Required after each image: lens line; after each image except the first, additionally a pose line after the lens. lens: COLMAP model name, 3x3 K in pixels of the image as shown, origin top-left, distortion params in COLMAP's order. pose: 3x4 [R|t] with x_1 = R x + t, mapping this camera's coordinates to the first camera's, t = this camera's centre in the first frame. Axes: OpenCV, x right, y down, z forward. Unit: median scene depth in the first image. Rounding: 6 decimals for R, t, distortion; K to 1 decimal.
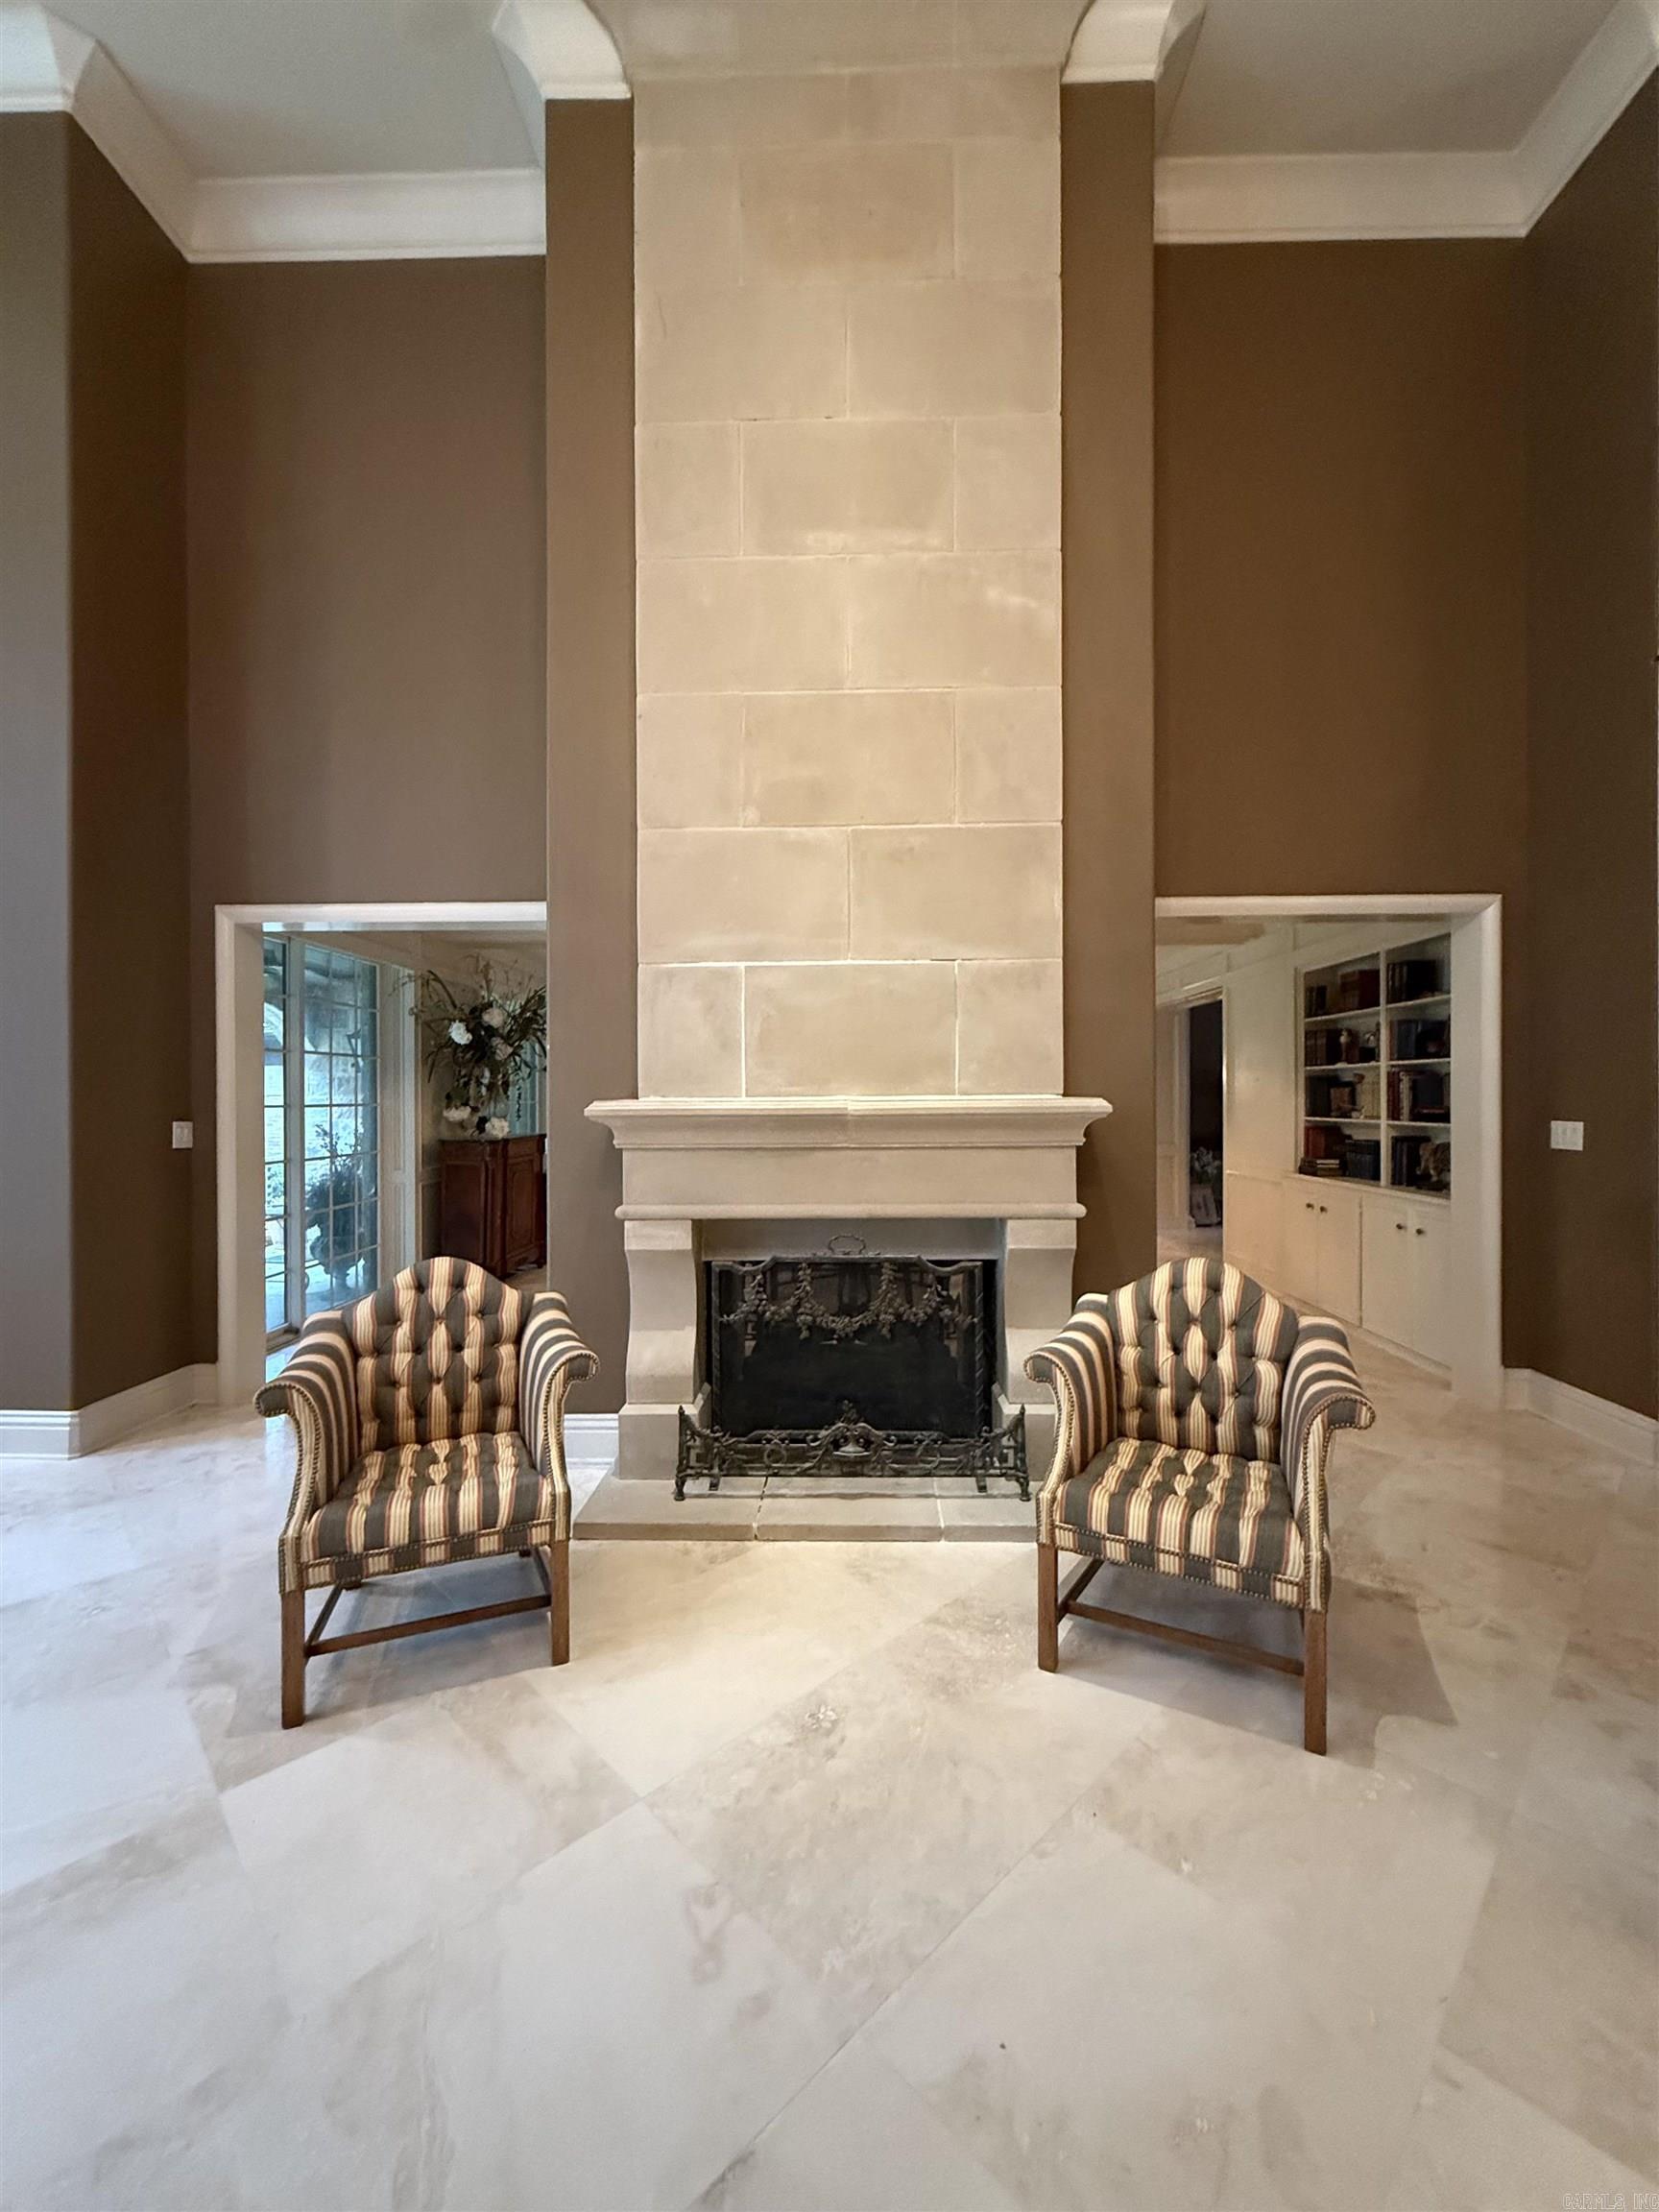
lens RADIAL K [[884.5, 0, 831.3], [0, 884.5, 1103.8], [0, 0, 1]] dist [0.001655, 0.000356]
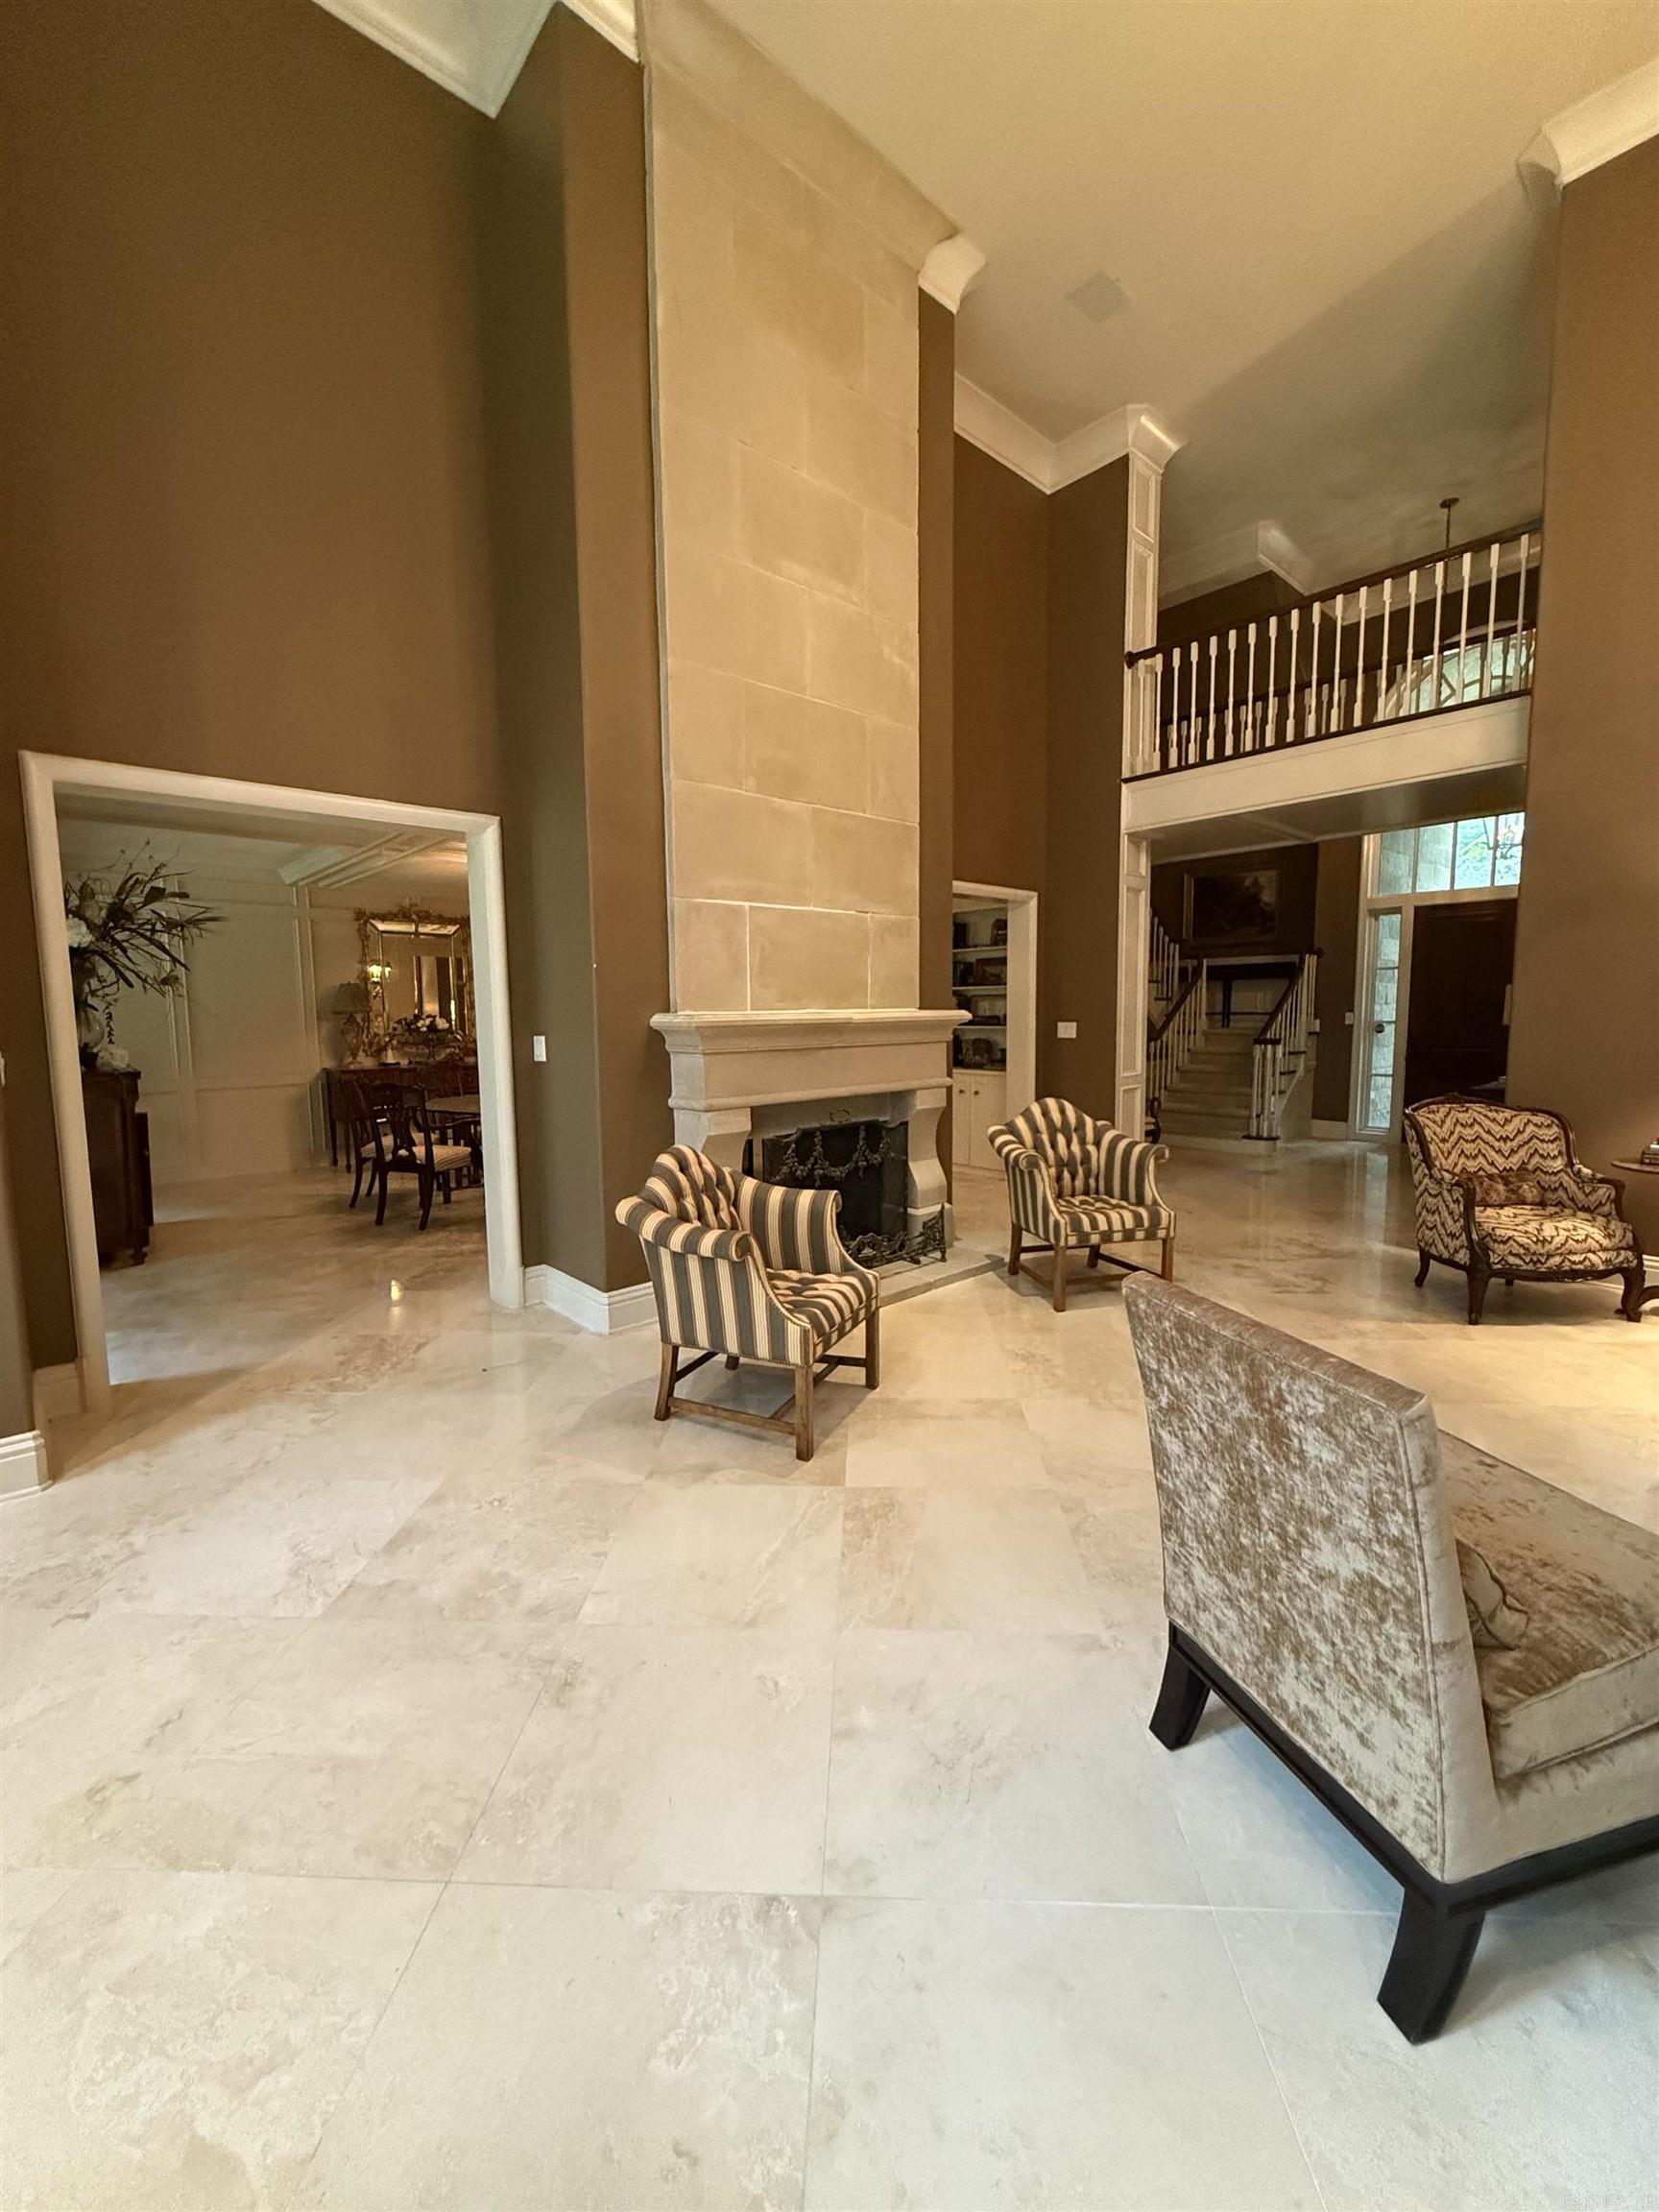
lens RADIAL K [[884.5, 0, 837.9], [0, 884.5, 1101.6], [0, 0, 1]] dist [0.001655, 0.000356]
pose [[0.722403, -0.075085, 0.687384, -0.892941], [0.010104, 0.995127, 0.098082, -0.001210], [-0.691399, -0.063910, 0.719641, -0.006933]]
